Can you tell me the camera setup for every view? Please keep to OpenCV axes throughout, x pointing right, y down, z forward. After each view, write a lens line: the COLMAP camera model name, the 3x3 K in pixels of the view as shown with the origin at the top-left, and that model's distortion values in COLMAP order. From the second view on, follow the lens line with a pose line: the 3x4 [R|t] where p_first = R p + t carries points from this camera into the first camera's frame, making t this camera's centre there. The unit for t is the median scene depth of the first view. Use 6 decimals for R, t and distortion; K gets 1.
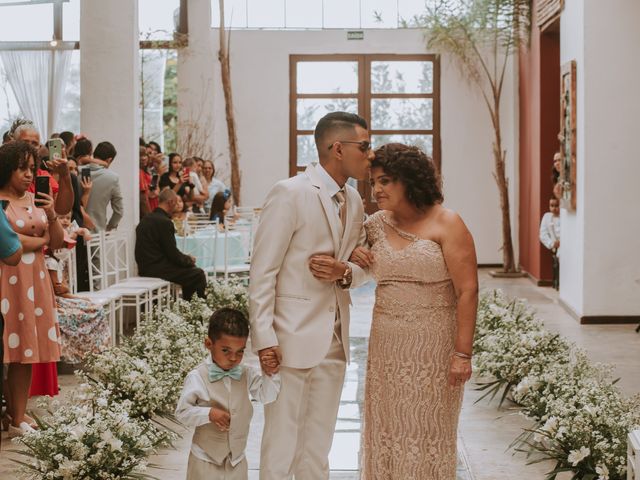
lens RADIAL K [[1699.6, 0, 320.0], [0, 1699.6, 240.0], [0, 0, 1]] dist [-0.074427, -1.639714]
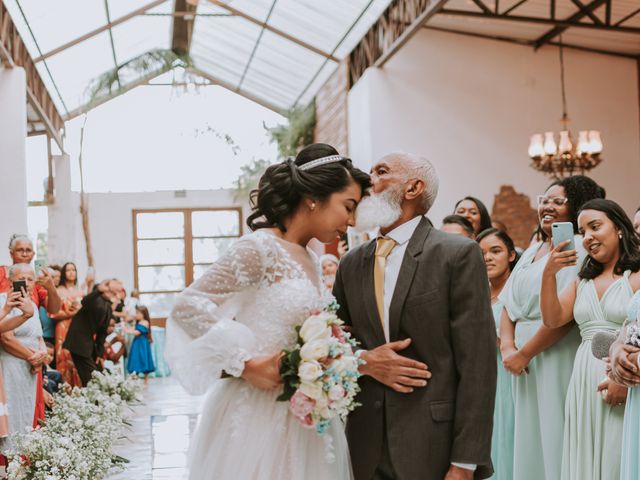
lens RADIAL K [[1121.9, 0, 320.0], [0, 1121.9, 240.0], [0, 0, 1]] dist [0.012774, 0.018796]
pose [[0.984533, -0.026393, 0.173201, -0.037021], [0.043607, 0.994392, -0.096347, 0.011830], [-0.169687, 0.102410, 0.980163, 0.140314]]
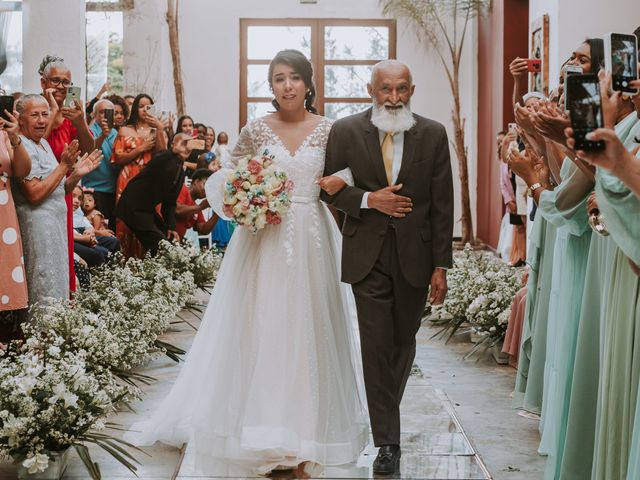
lens RADIAL K [[1691.1, 0, 320.0], [0, 1691.1, 240.0], [0, 0, 1]] dist [0.020165, 0.127601]
pose [[0.999286, 0.004880, 0.037461, -0.011217], [-0.005108, 0.999969, 0.006001, 0.014579], [-0.037430, -0.006188, 0.999280, 0.056609]]
